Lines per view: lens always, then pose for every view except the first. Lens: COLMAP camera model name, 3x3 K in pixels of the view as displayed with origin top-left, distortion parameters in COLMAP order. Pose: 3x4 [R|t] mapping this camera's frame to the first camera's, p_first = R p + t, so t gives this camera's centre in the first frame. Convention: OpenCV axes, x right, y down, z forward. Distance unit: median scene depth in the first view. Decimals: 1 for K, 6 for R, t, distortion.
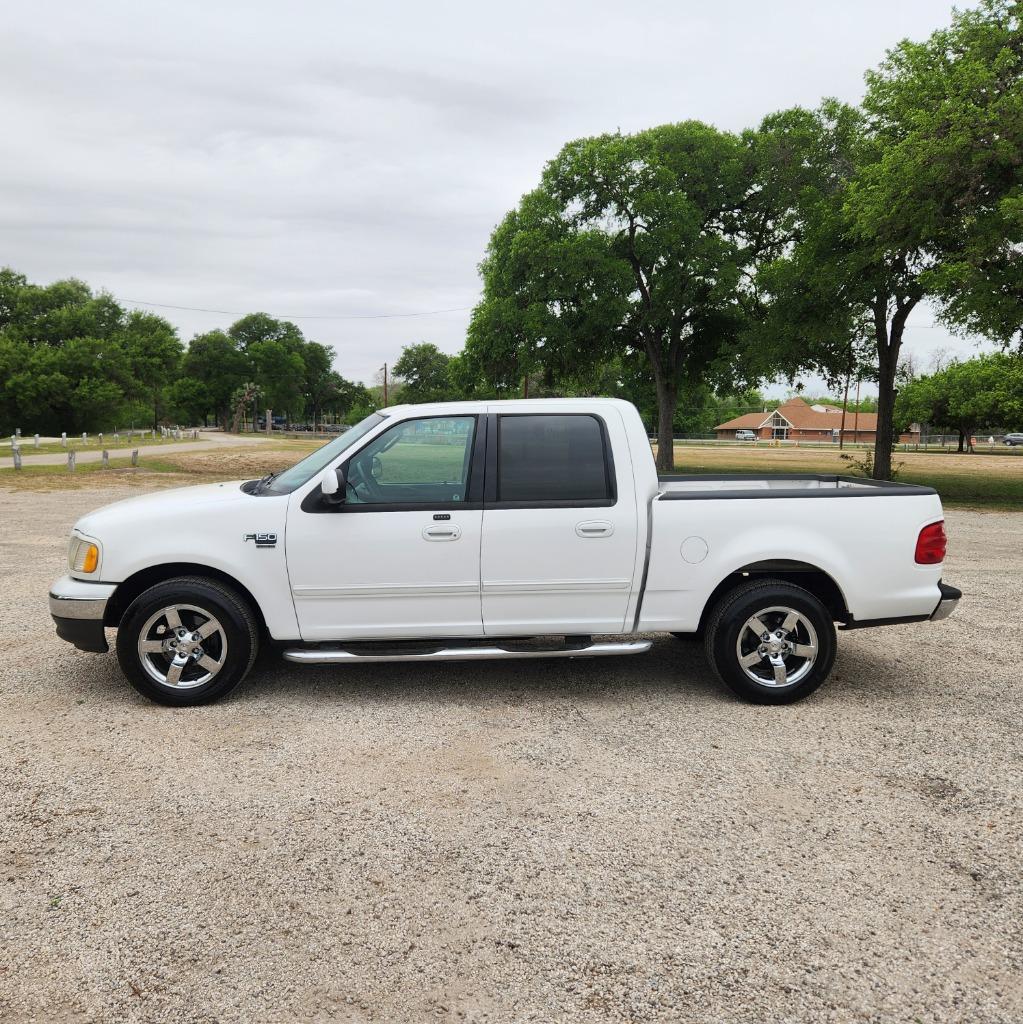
lens RADIAL K [[918.4, 0, 513.7], [0, 918.4, 522.3], [0, 0, 1]] dist [0.086028, -0.071940]
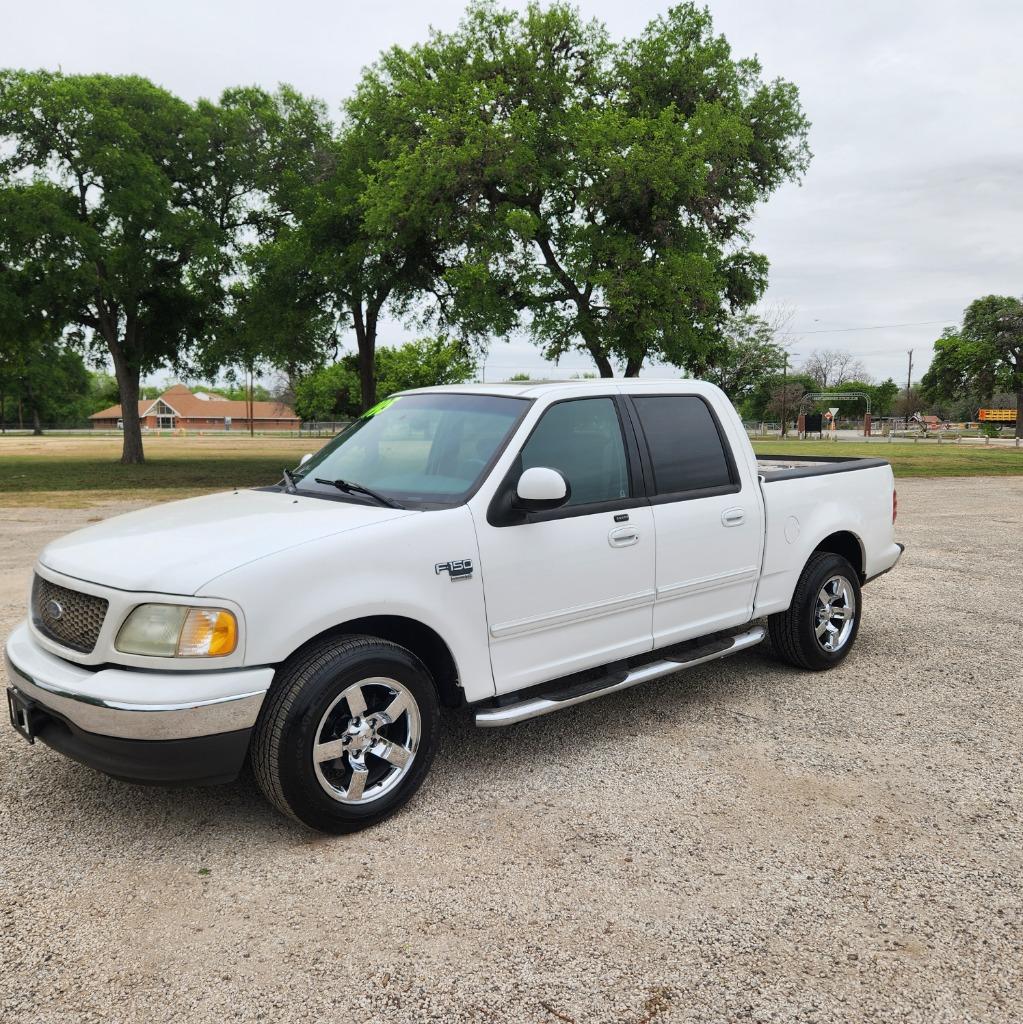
lens RADIAL K [[918.4, 0, 519.2], [0, 918.4, 516.5], [0, 0, 1]] dist [0.086028, -0.071940]
pose [[0.788663, -0.082829, 0.609220, -0.637616], [0.078943, 0.996324, 0.033265, -0.040579], [-0.609736, 0.021858, 0.792303, 0.378701]]
